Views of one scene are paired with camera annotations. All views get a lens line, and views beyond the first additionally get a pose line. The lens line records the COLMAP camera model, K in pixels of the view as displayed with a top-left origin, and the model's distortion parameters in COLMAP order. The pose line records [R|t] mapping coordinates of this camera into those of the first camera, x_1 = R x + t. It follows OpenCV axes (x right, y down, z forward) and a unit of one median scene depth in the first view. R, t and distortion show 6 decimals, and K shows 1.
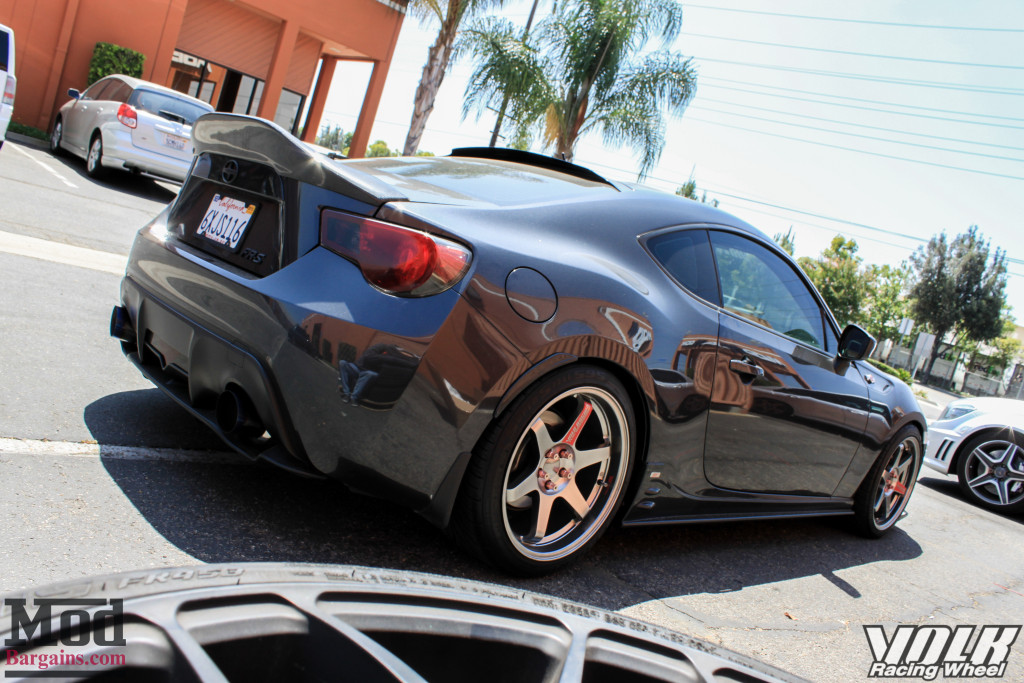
lens RADIAL K [[874.1, 0, 512.0], [0, 874.1, 341.5], [0, 0, 1]] dist [-0.153394, 0.113632]
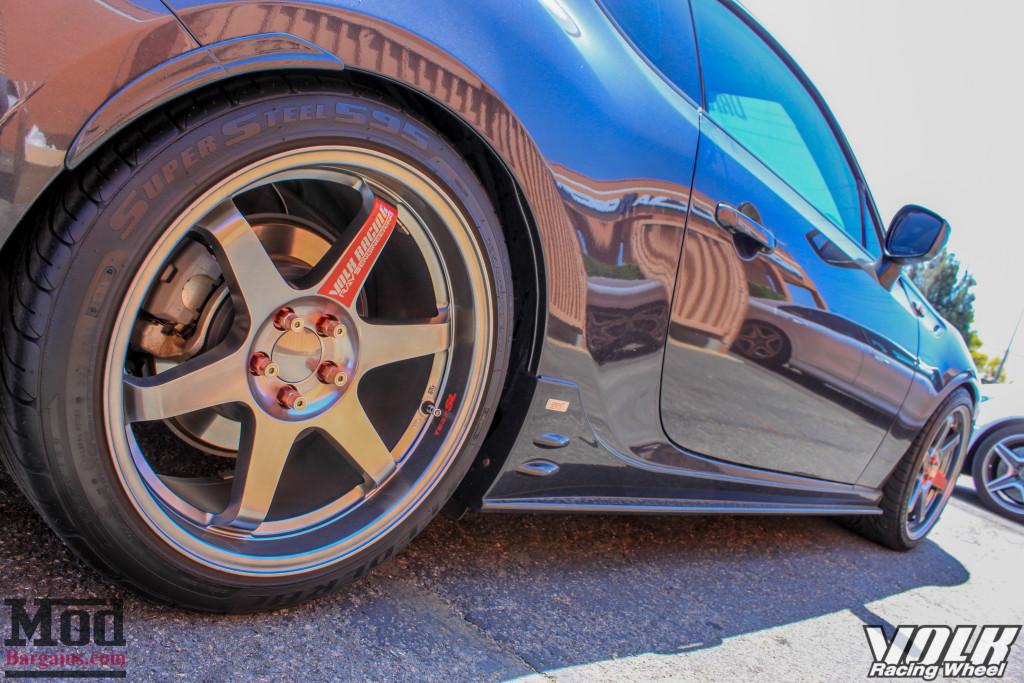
lens RADIAL K [[874.1, 0, 512.0], [0, 874.1, 341.5], [0, 0, 1]] dist [-0.153394, 0.113632]
pose [[0.998156, 0.048244, 0.036837, 0.110280], [-0.048476, 0.998810, 0.005419, 0.106932], [-0.036531, -0.007194, 0.999307, 0.473374]]
